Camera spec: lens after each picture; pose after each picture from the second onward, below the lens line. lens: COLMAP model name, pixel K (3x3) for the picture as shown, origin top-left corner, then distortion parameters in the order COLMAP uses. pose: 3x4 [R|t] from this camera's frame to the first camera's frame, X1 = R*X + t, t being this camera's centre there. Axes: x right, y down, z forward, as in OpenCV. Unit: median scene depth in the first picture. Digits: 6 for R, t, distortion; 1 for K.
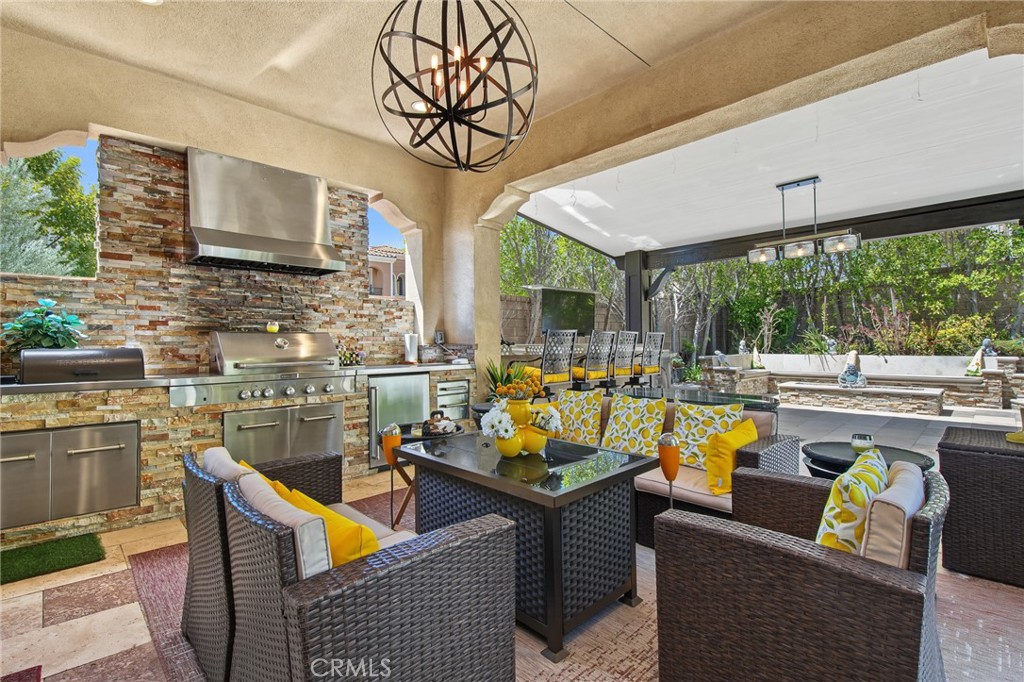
lens RADIAL K [[467.6, 0, 512.7], [0, 467.6, 338.9], [0, 0, 1]] dist [-0.002453, -0.000132]
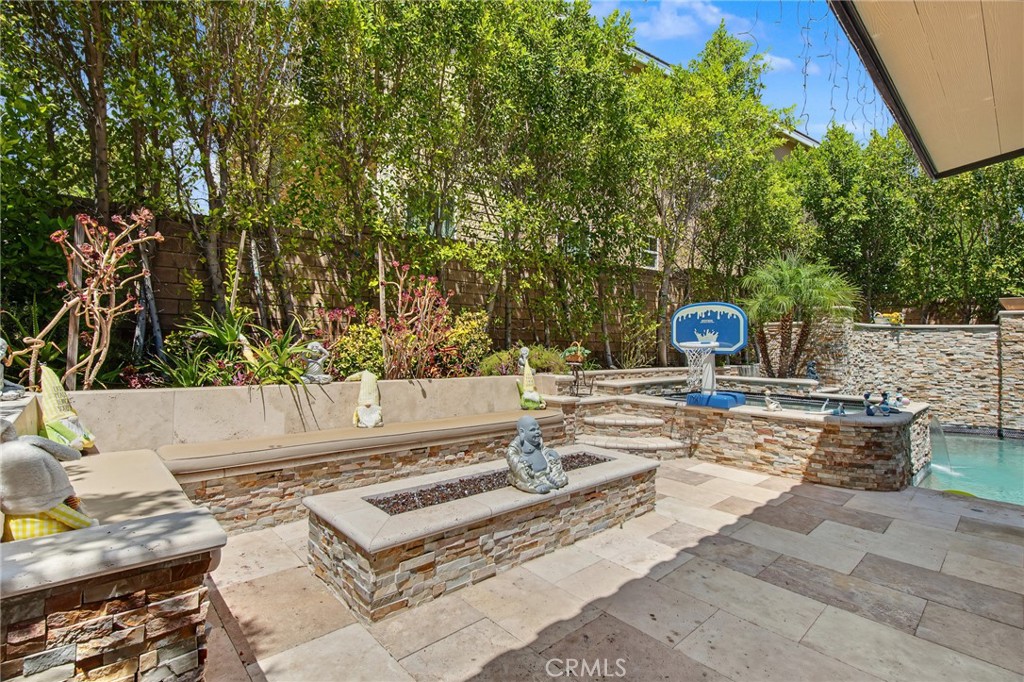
lens RADIAL K [[467.6, 0, 514.6], [0, 467.6, 342.3], [0, 0, 1]] dist [-0.002453, -0.000132]
pose [[0.024182, 0.025275, 0.999388, 0.289315], [-0.021138, 0.999470, -0.024765, 0.005917], [-0.999484, -0.020526, 0.024703, 0.765762]]
